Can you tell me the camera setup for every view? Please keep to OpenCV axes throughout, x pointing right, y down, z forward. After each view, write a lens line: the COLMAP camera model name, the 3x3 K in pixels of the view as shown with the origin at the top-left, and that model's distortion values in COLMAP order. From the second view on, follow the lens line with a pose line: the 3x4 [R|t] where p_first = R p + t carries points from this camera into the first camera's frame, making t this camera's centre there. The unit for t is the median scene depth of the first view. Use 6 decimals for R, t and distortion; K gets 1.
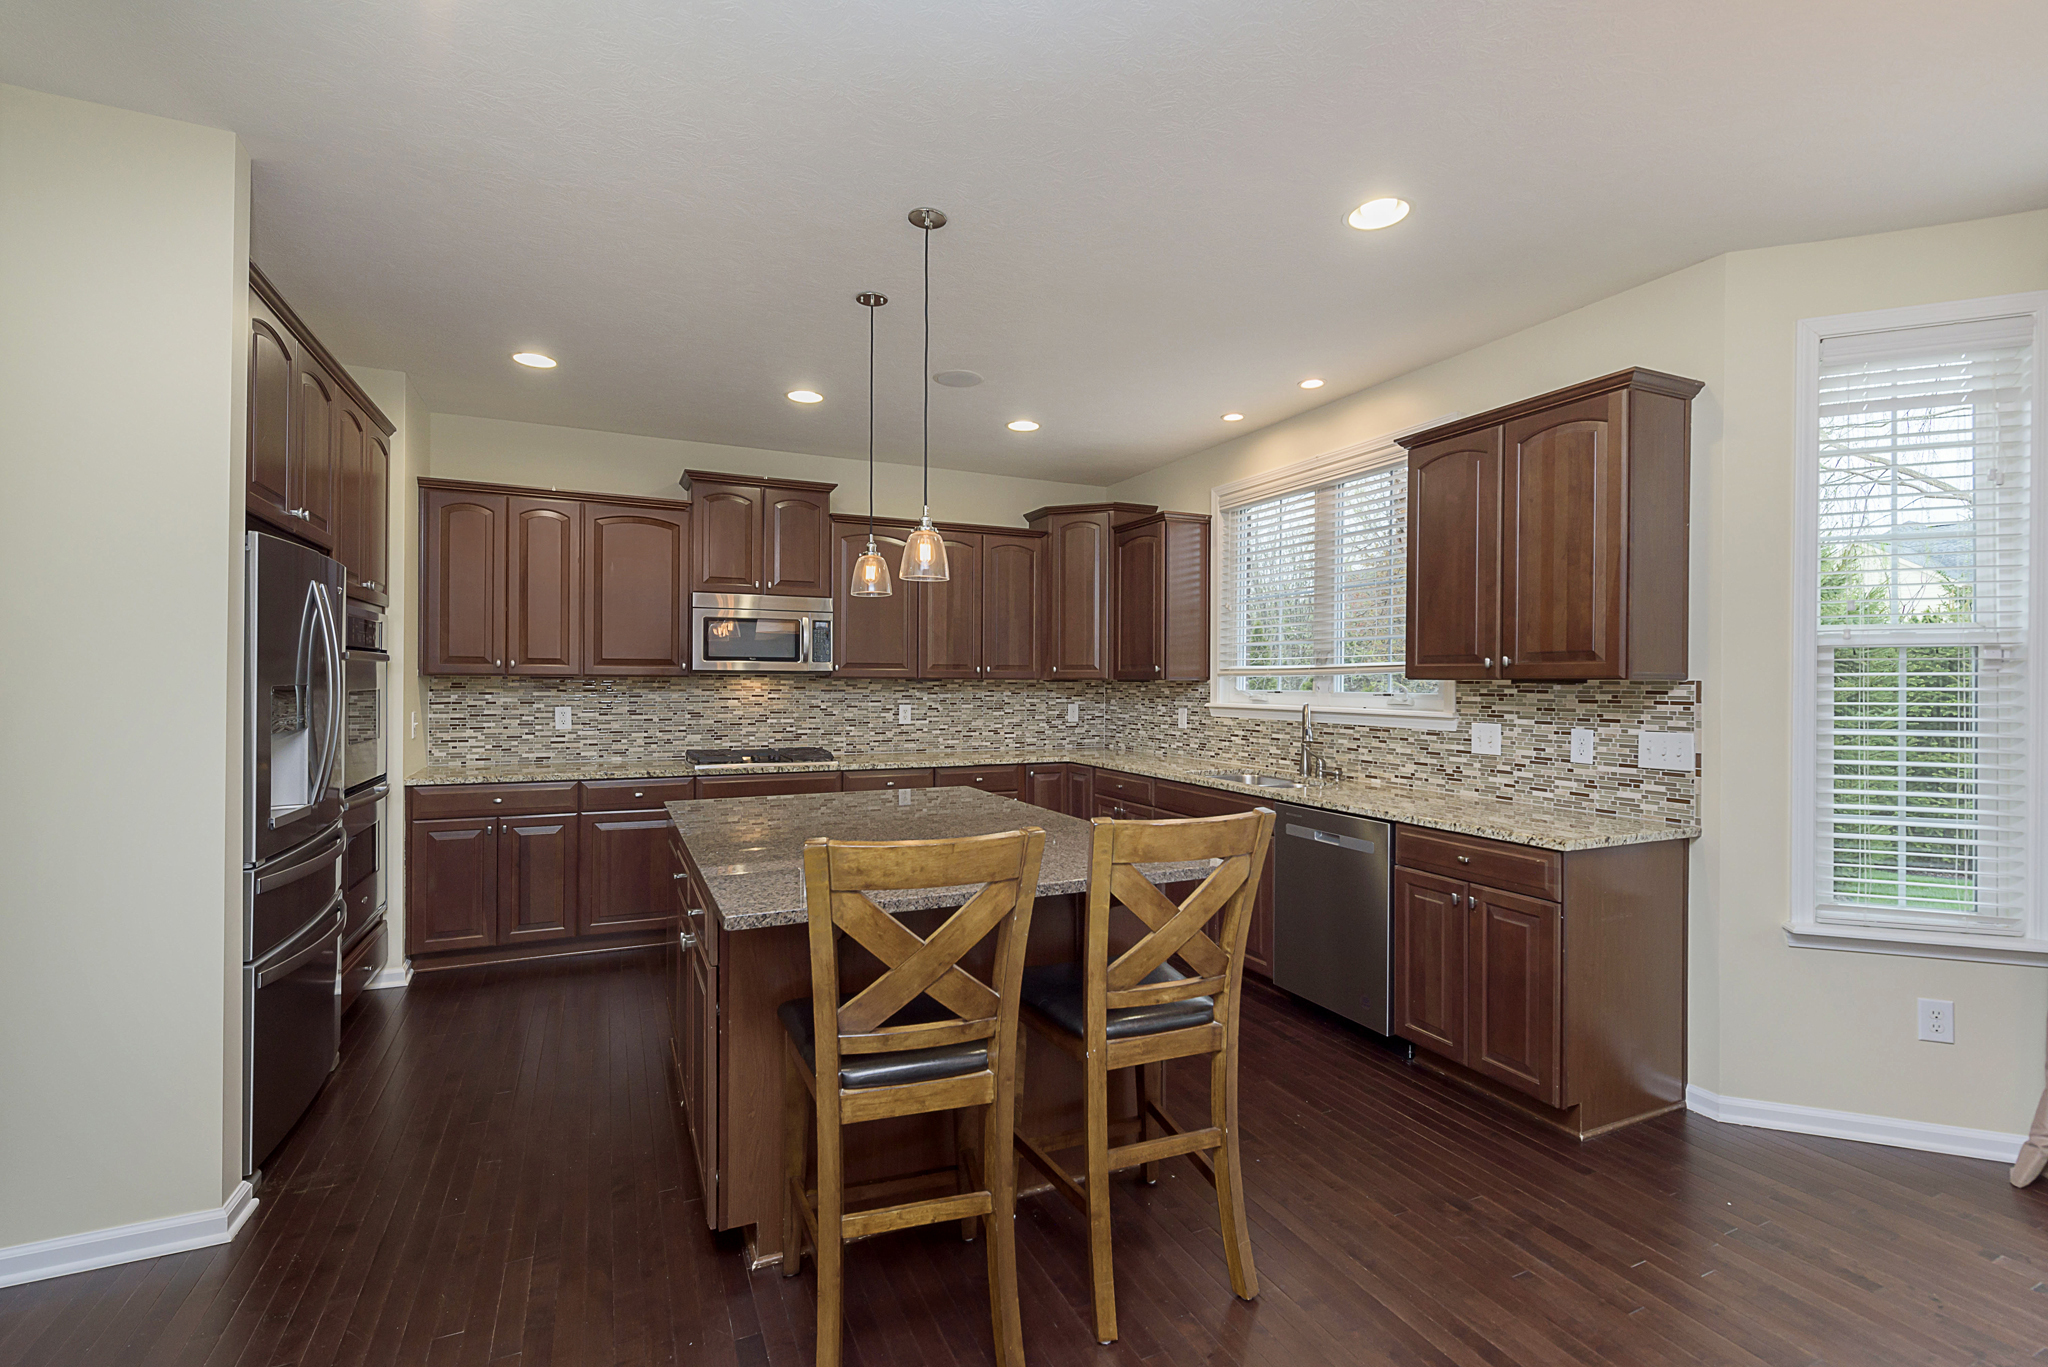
lens RADIAL K [[900.7, 0, 1010.4], [0, 900.7, 680.1], [0, 0, 1]] dist [0.003363, -0.000657]
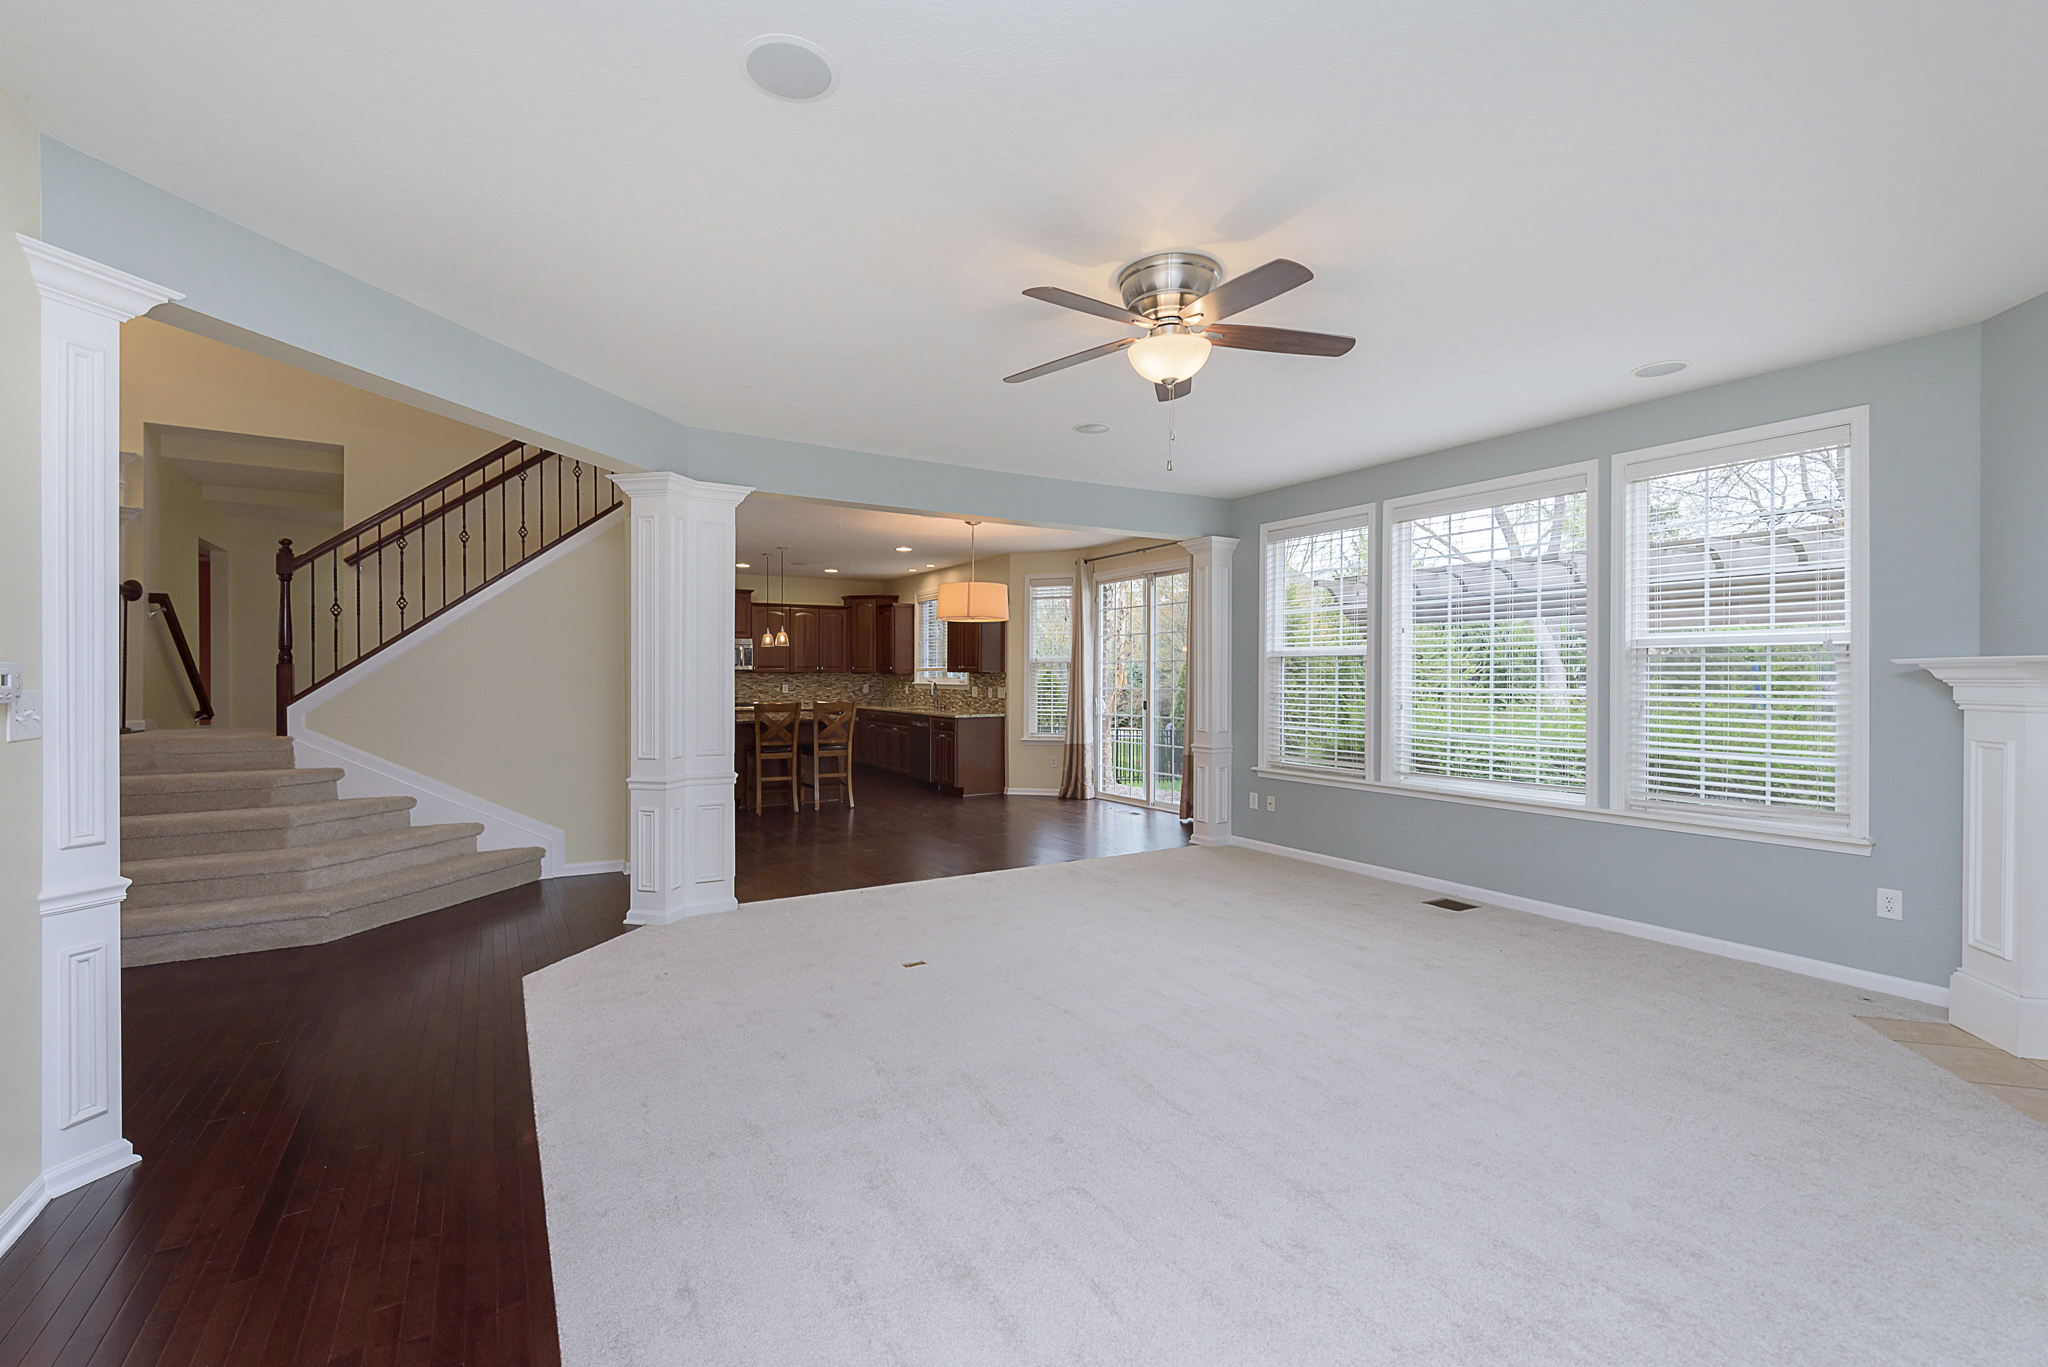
lens RADIAL K [[900.7, 0, 1021.1], [0, 900.7, 676.1], [0, 0, 1]] dist [0.003363, -0.000657]
pose [[0.994031, -0.004302, 0.109014, 0.270870], [0.003709, 0.999977, 0.005636, -0.003749], [-0.109036, -0.005198, 0.994024, -1.580300]]
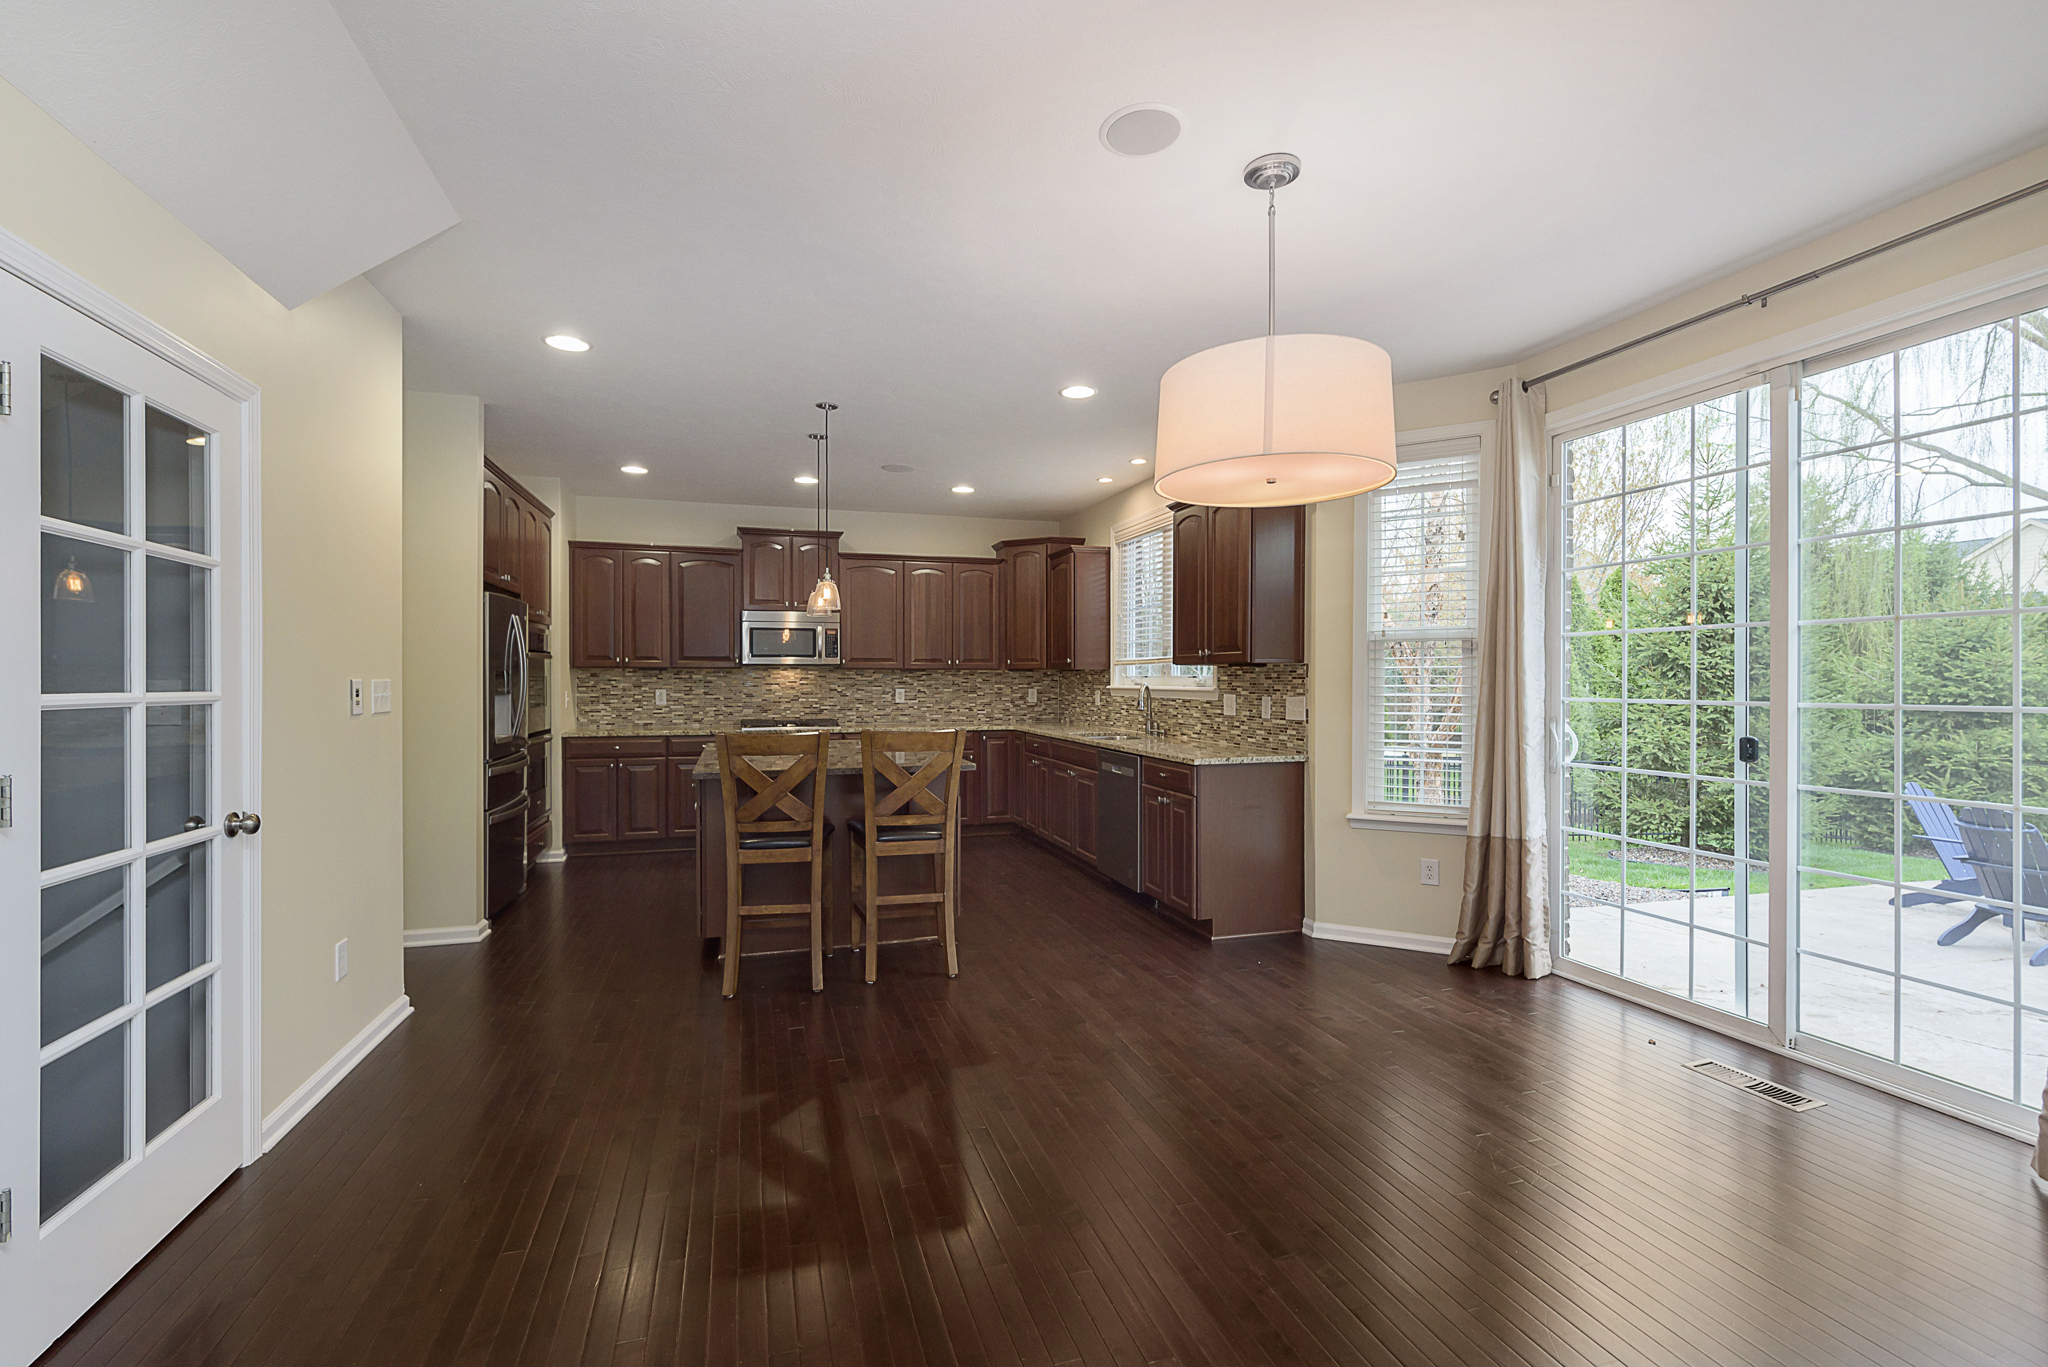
lens RADIAL K [[900.7, 0, 1005.4], [0, 900.7, 680.2], [0, 0, 1]] dist [0.003363, -0.000657]
pose [[0.990049, -0.004312, -0.140655, 0.285077], [0.004657, 0.999987, 0.002128, 0.014936], [0.140644, -0.002762, 0.990056, -0.403617]]
